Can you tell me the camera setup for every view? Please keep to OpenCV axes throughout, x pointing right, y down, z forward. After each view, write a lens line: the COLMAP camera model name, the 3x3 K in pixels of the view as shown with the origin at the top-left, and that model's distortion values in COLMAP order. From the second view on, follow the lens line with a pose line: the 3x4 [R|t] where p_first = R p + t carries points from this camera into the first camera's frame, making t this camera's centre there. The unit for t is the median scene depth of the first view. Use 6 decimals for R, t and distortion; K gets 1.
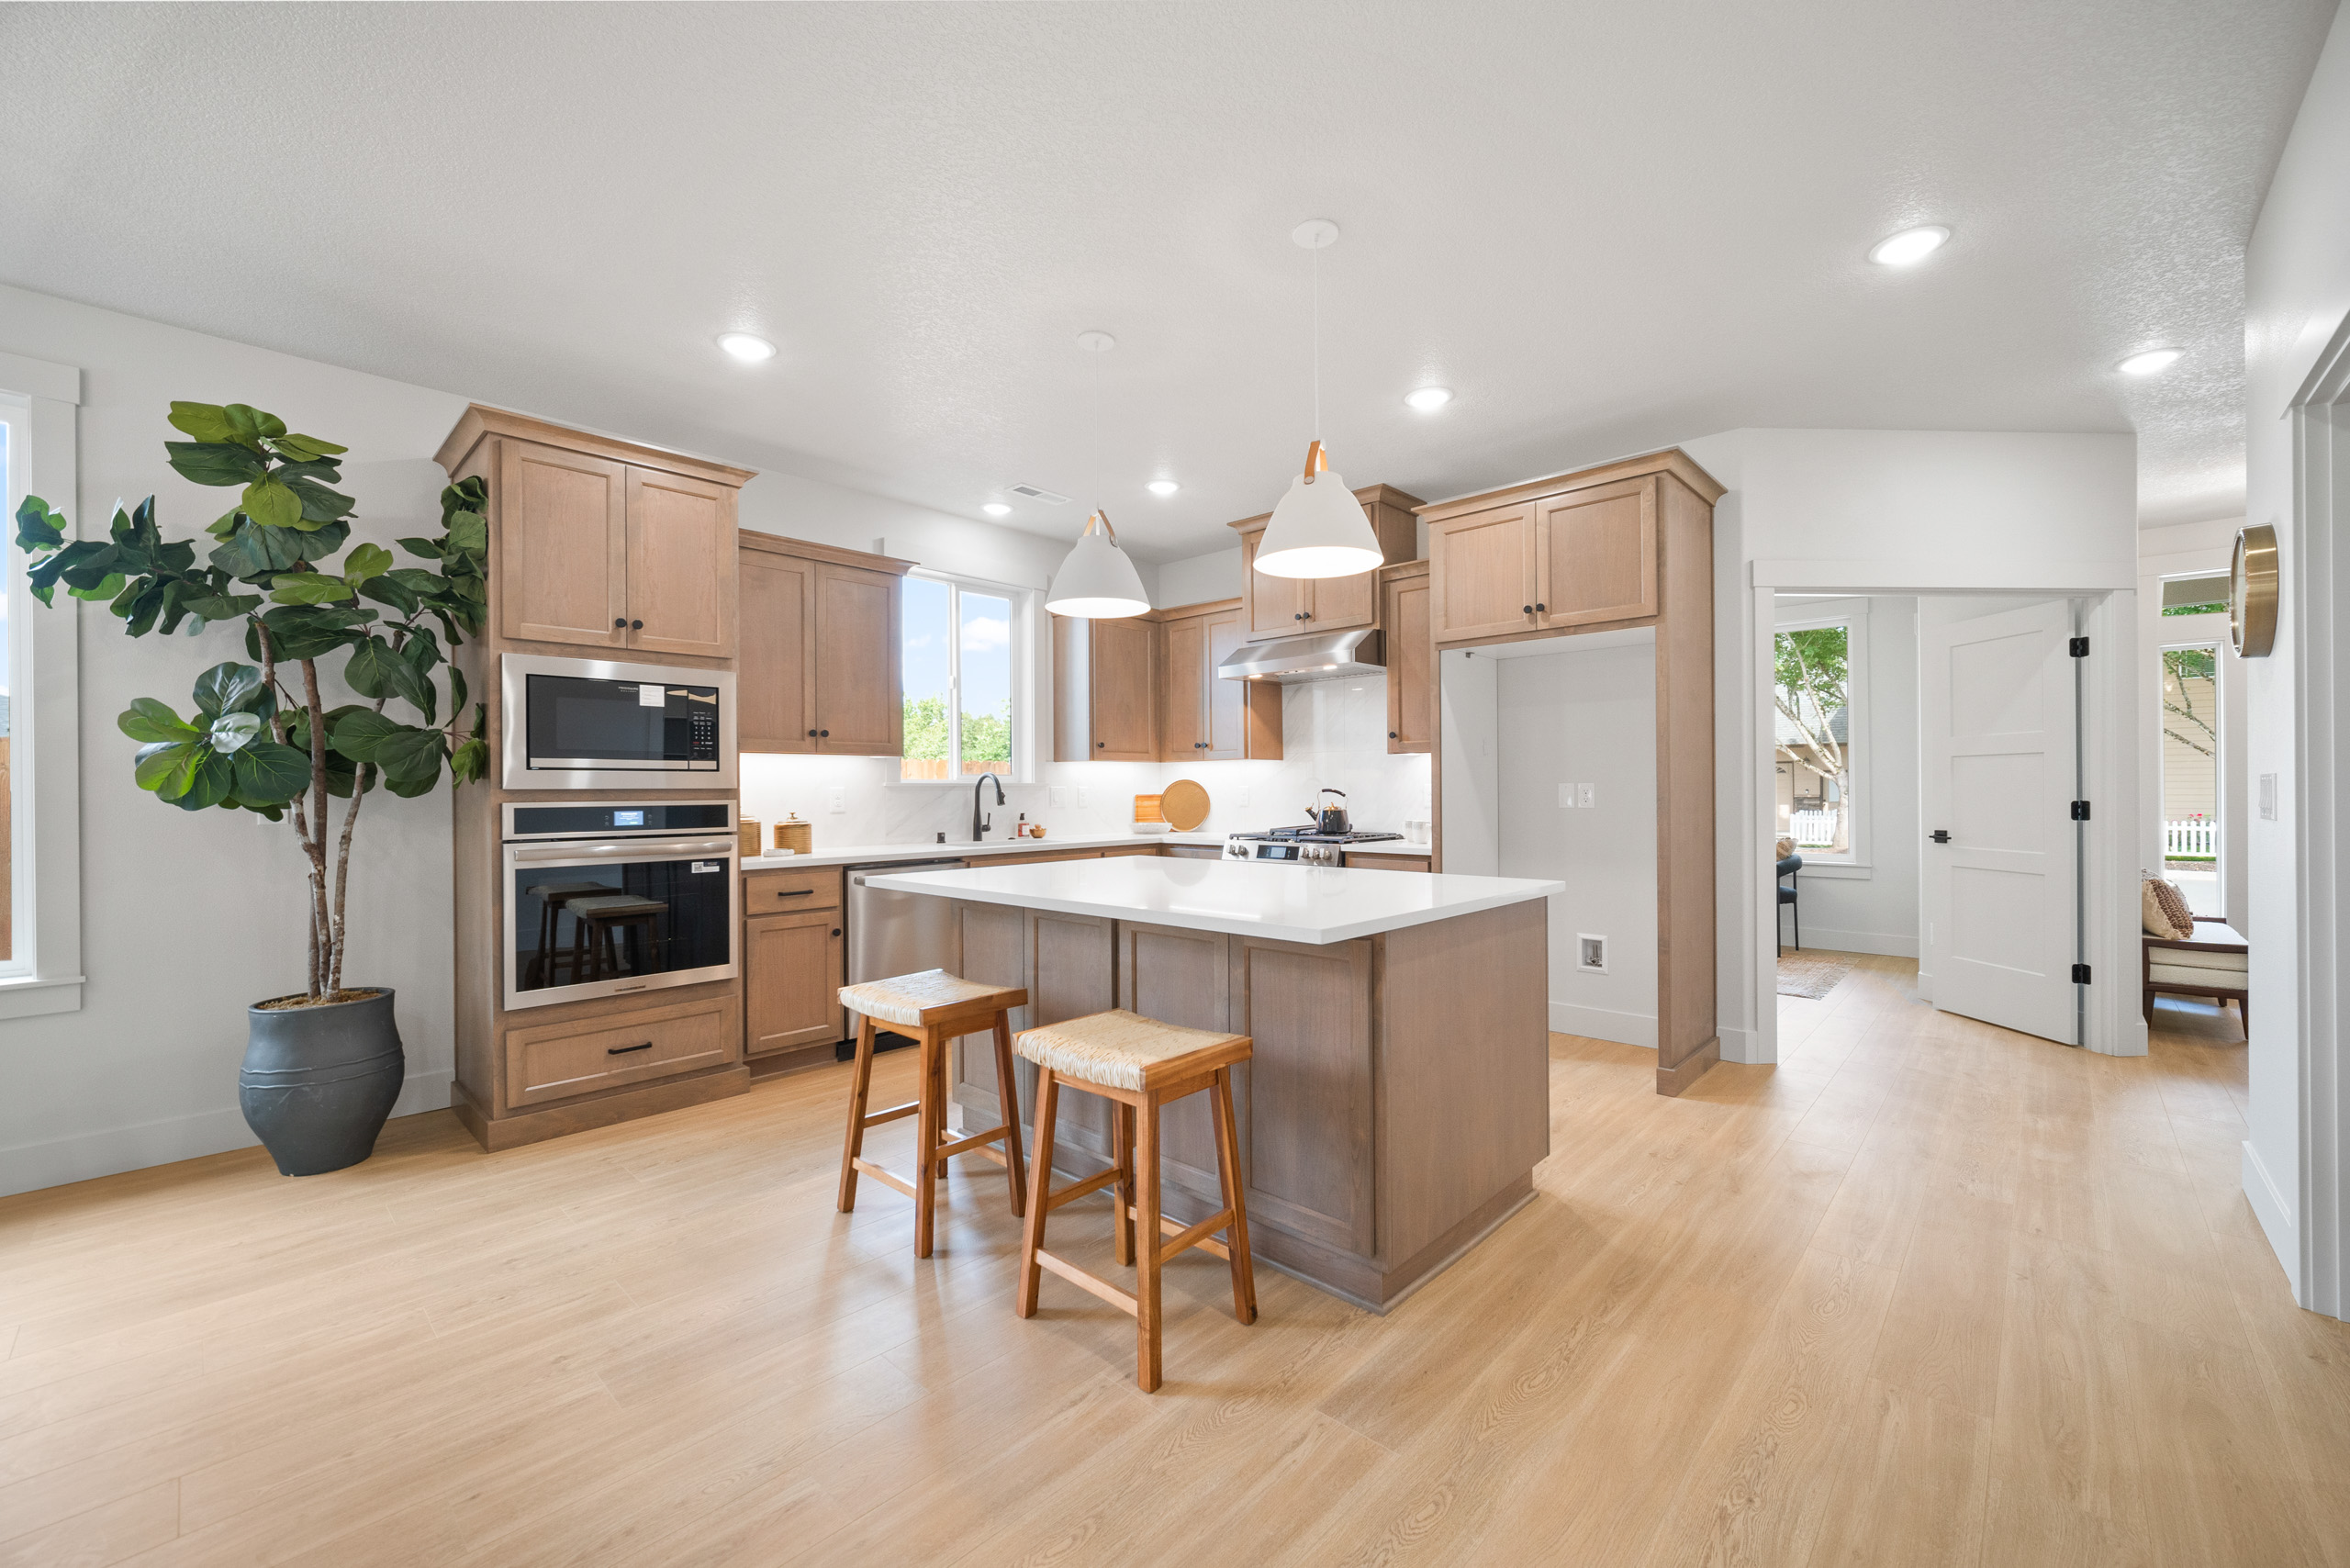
lens RADIAL K [[936.2, 0, 1187.1], [0, 936.2, 786.4], [0, 0, 1]] dist [-0.001018, -0.000337]
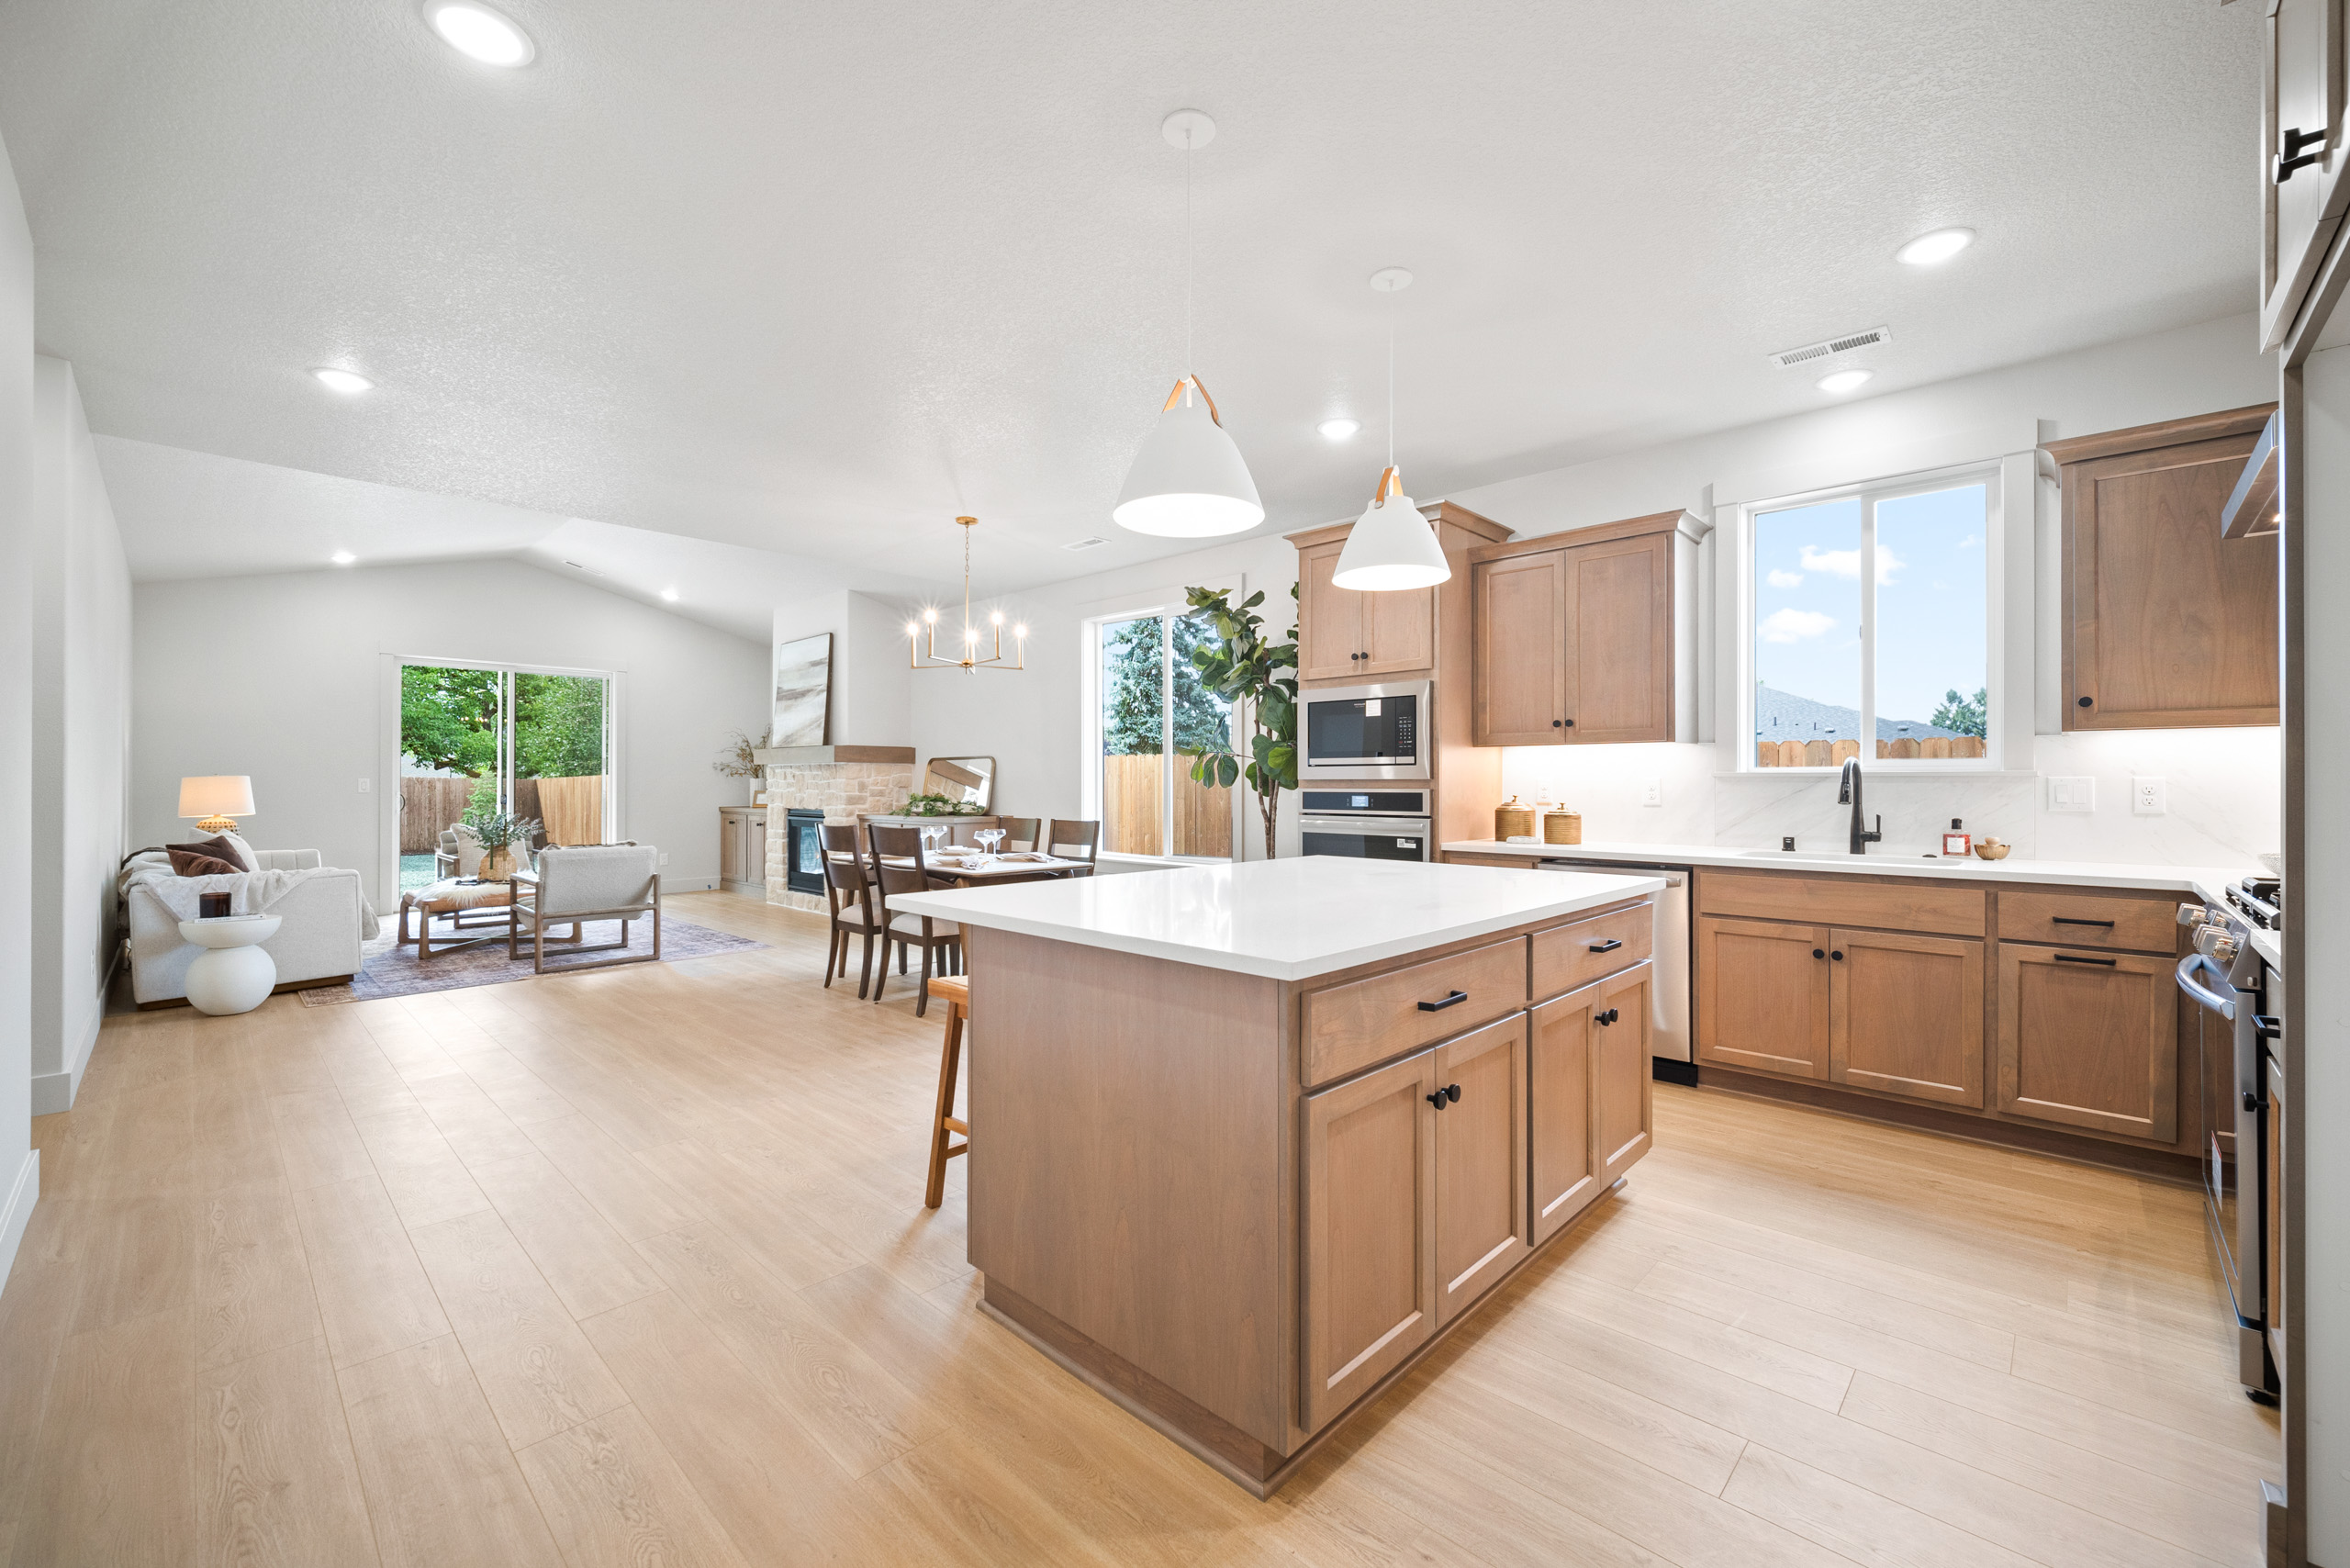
lens RADIAL K [[951.9, 0, 1200.1], [0, 951.9, 778.9], [0, 0, 1]] dist [-0.001384, -0.000272]
pose [[-0.005043, 0.004456, -0.999977, 0.616633], [0.002507, 0.999987, 0.004443, -0.003654], [0.999984, -0.002484, -0.005054, 0.624466]]
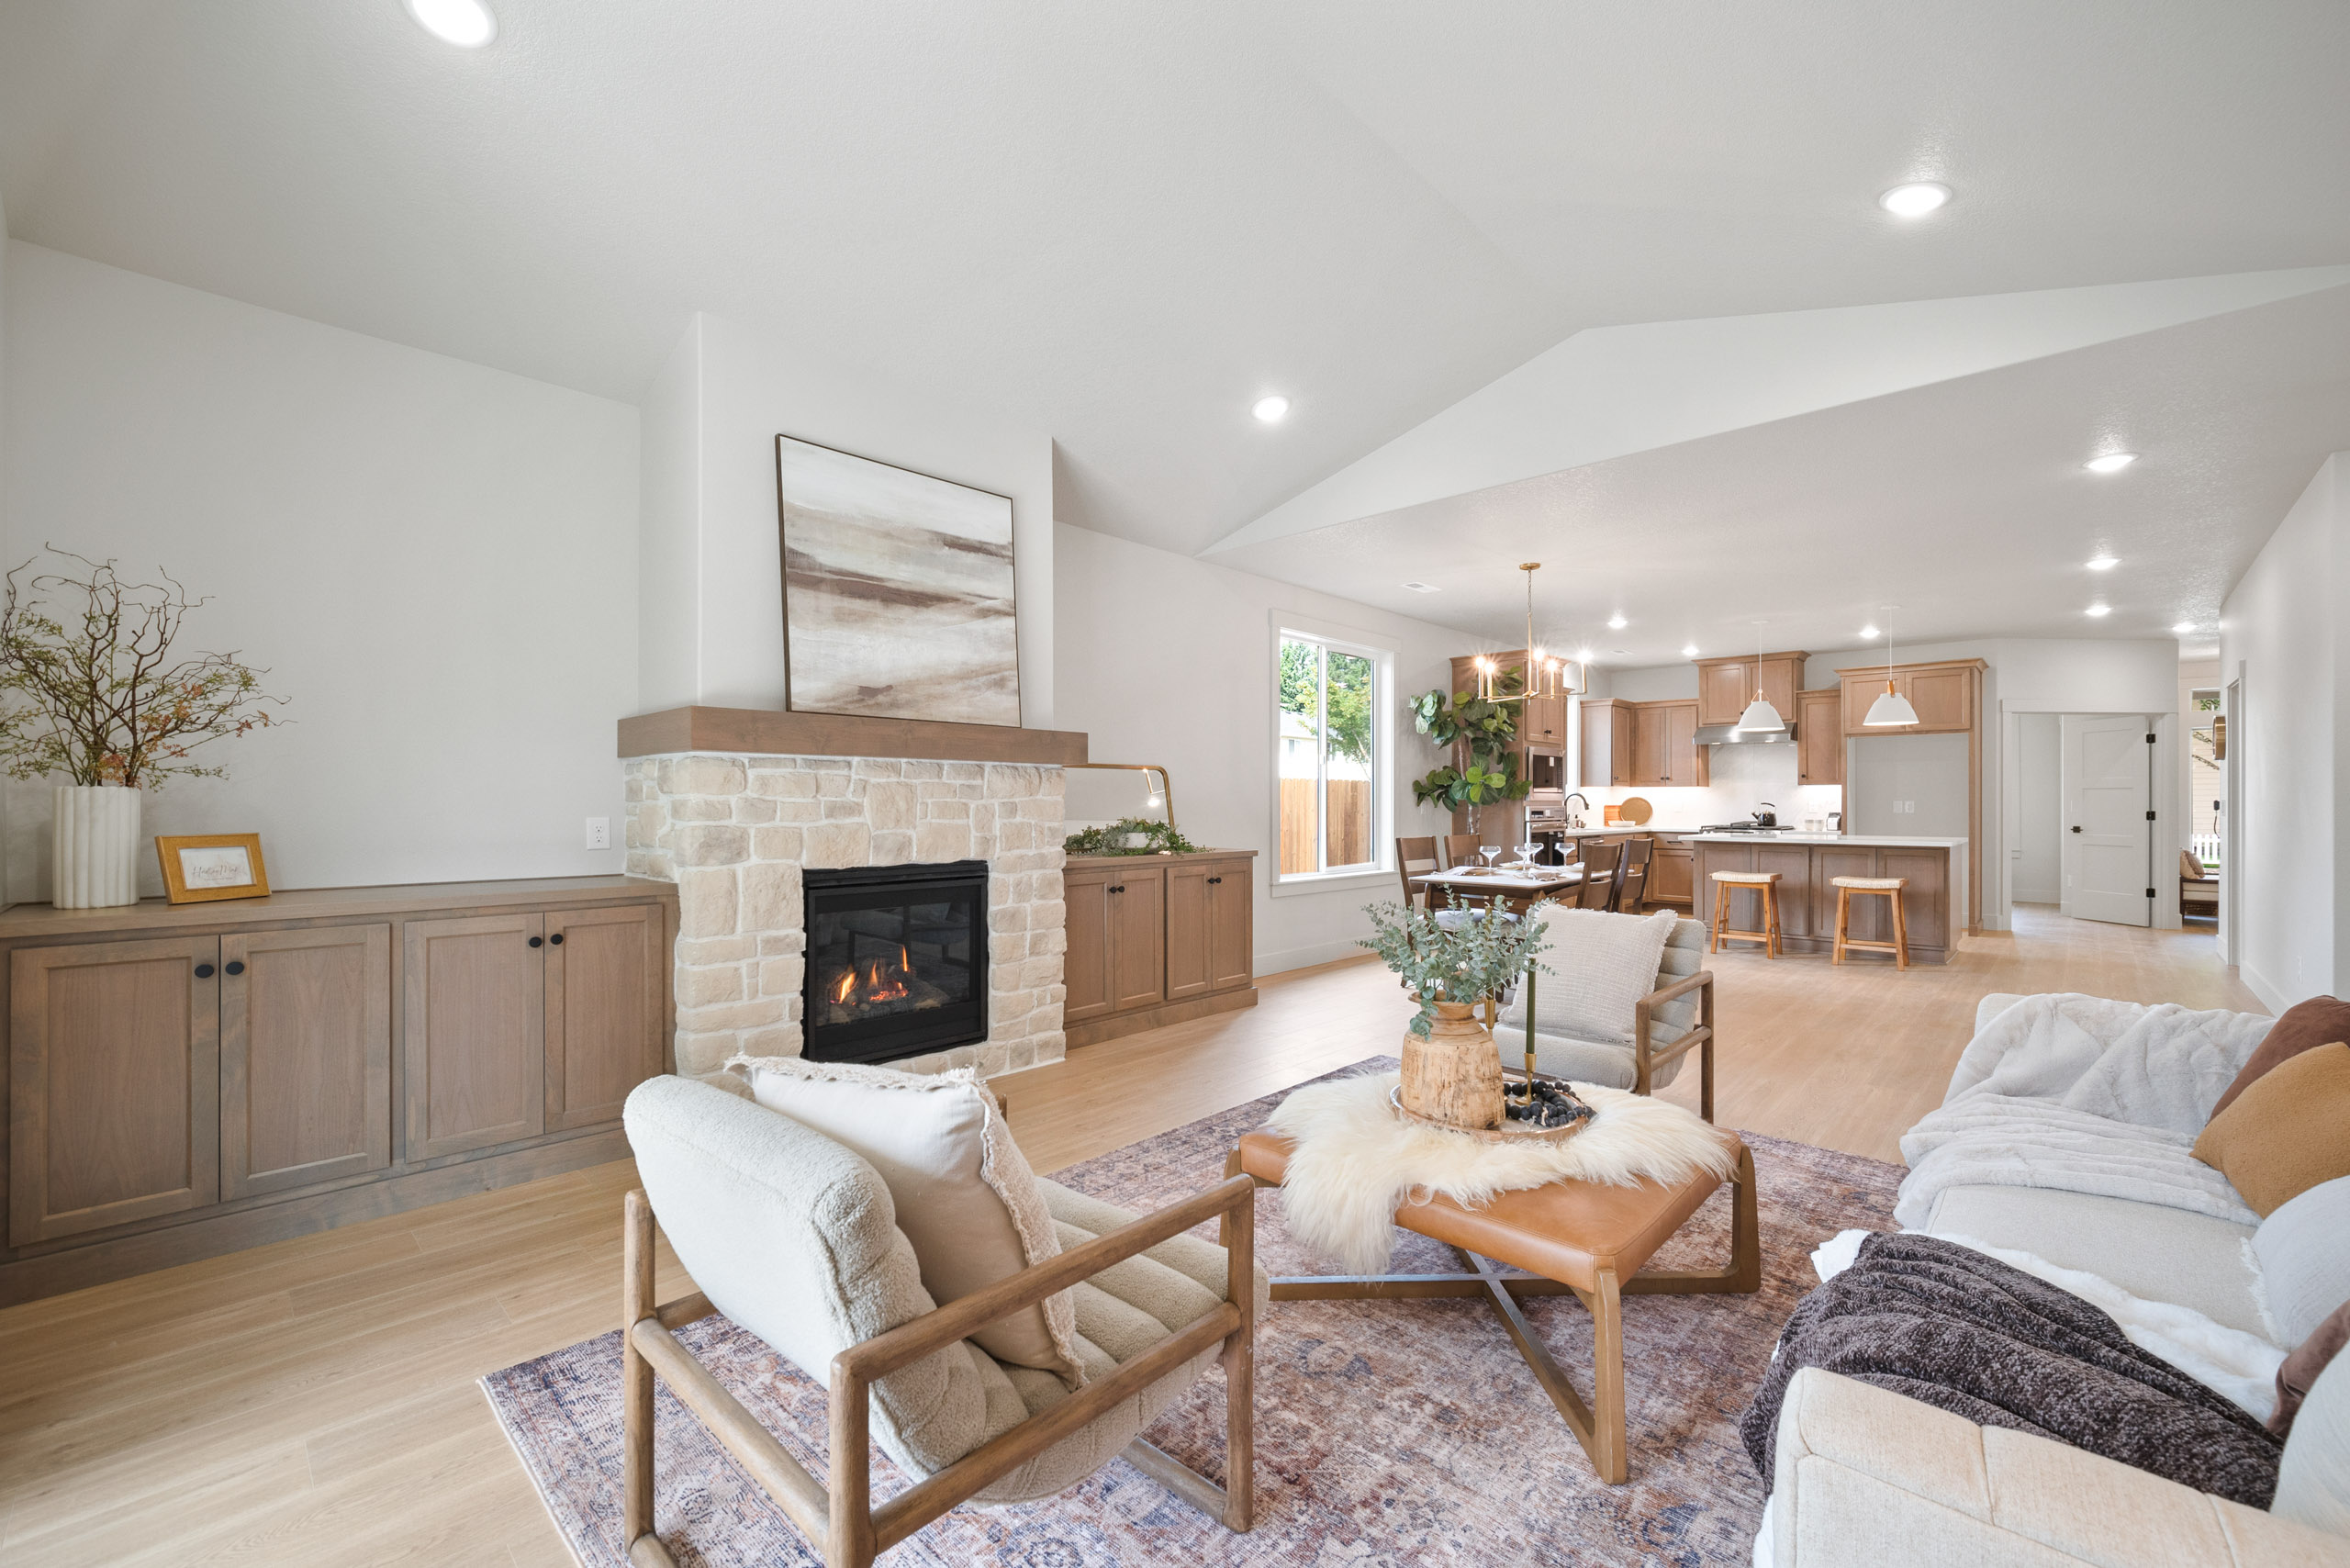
lens RADIAL K [[977.1, 0, 1226.3], [0, 977.1, 797.0], [0, 0, 1]] dist [0.000280, 0.000032]
pose [[0.999801, 0.007966, 0.018316, -1.147918], [-0.007934, 0.999967, -0.001841, 0.004328], [-0.018330, 0.001695, 0.999831, -1.143786]]
